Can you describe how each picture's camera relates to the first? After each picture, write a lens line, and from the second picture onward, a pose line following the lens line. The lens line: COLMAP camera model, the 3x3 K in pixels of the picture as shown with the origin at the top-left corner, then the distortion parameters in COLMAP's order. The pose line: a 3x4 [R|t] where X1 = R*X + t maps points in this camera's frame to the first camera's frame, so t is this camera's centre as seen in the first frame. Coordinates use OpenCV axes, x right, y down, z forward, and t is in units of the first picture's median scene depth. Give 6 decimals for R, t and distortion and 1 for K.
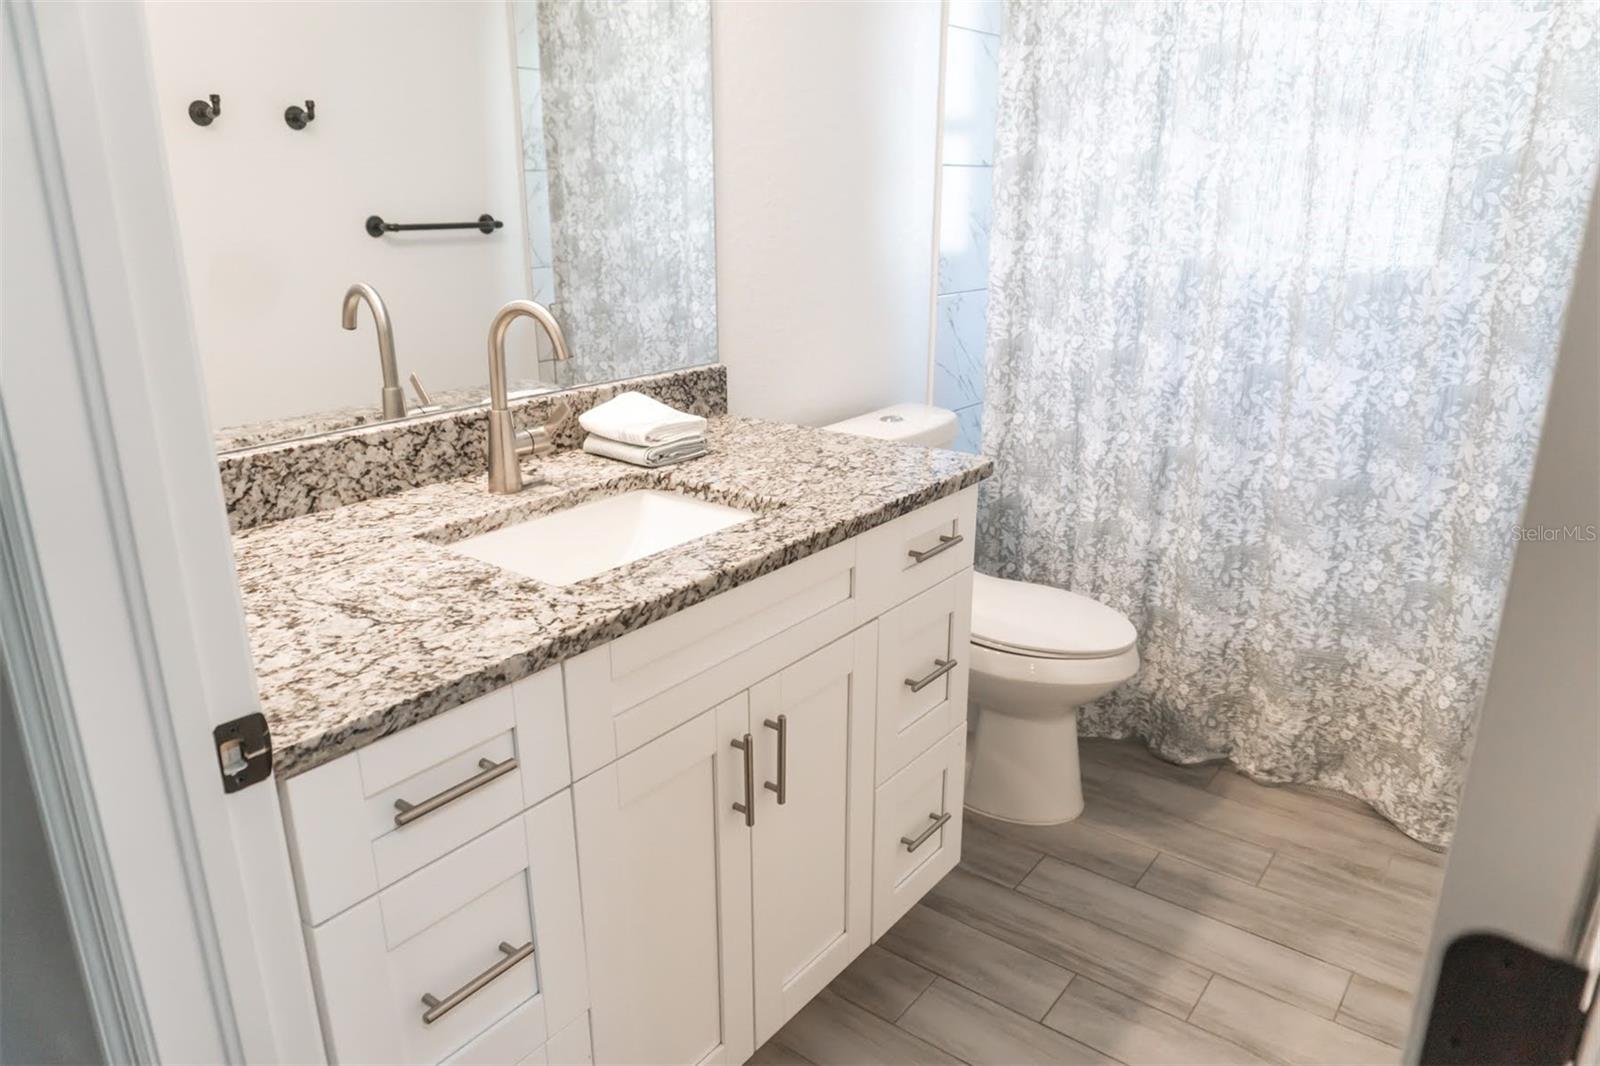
lens RADIAL K [[1078.6, 0, 800.0], [0, 1078.6, 533.0], [0, 0, 1]] dist [-0.017213, -0.001356]
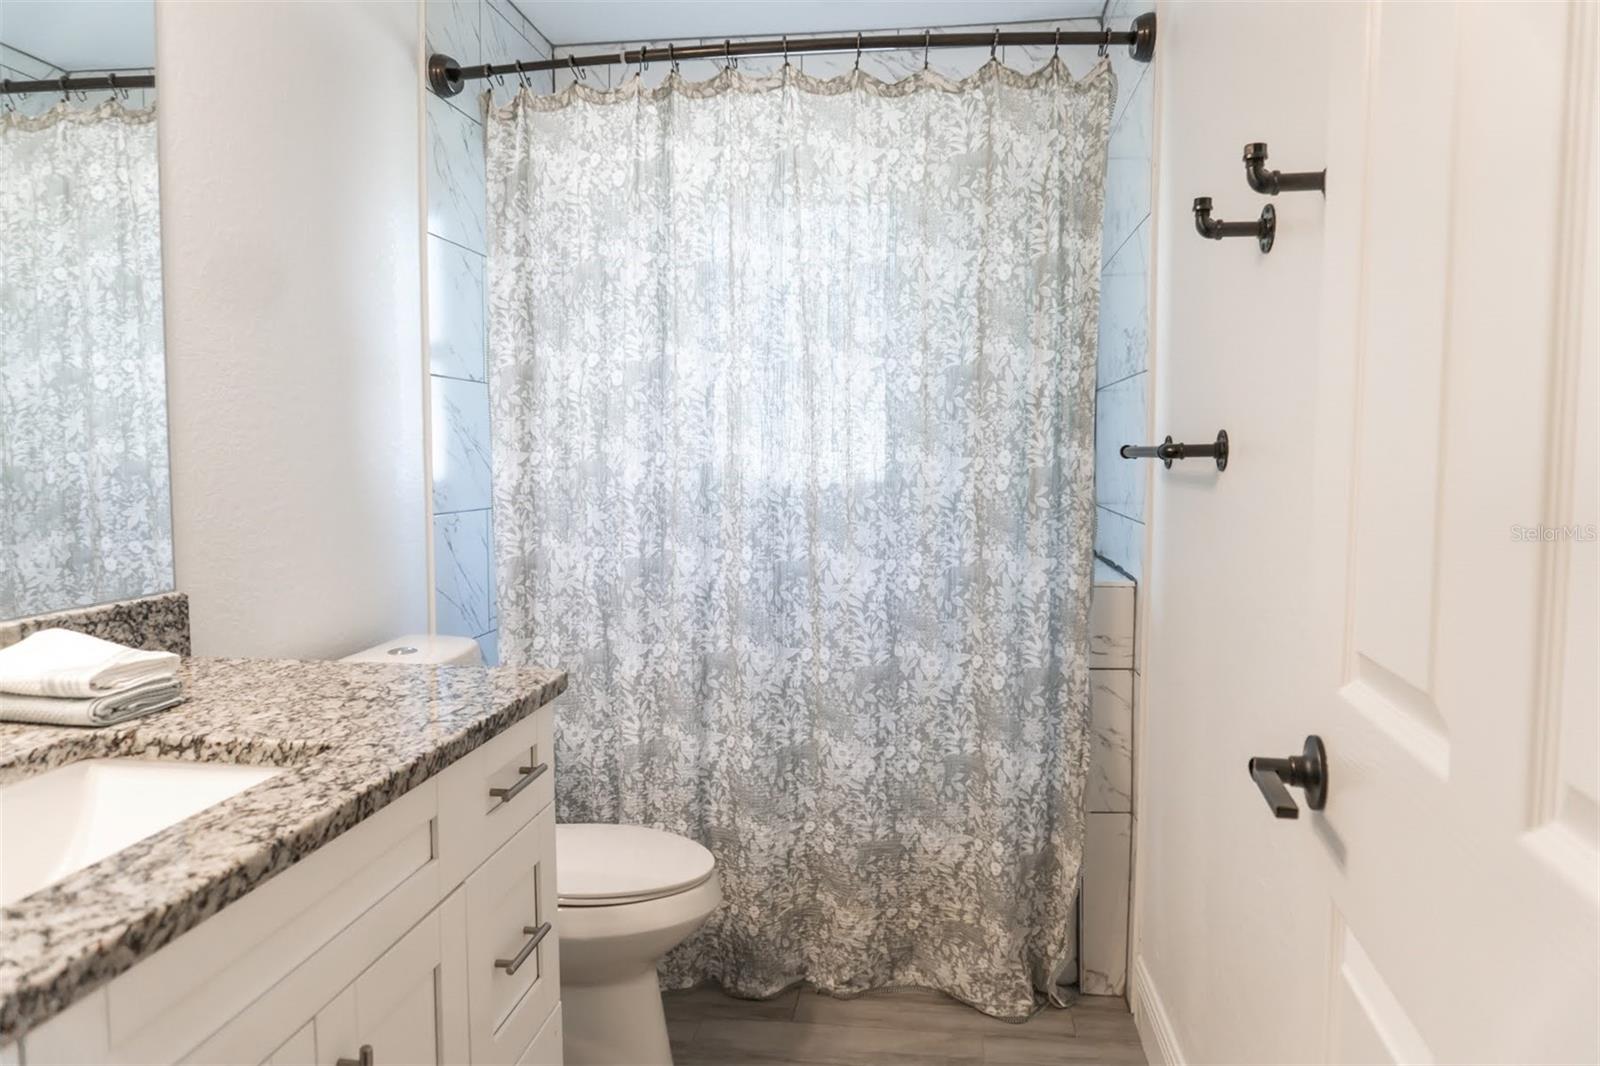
lens RADIAL K [[1078.6, 0, 800.0], [0, 1078.6, 533.0], [0, 0, 1]] dist [-0.017213, -0.001356]
pose [[0.865216, -0.035792, 0.500121, -0.063915], [0.152698, 0.968878, -0.194830, 0.015940], [-0.477582, 0.244938, 0.843754, 0.123231]]
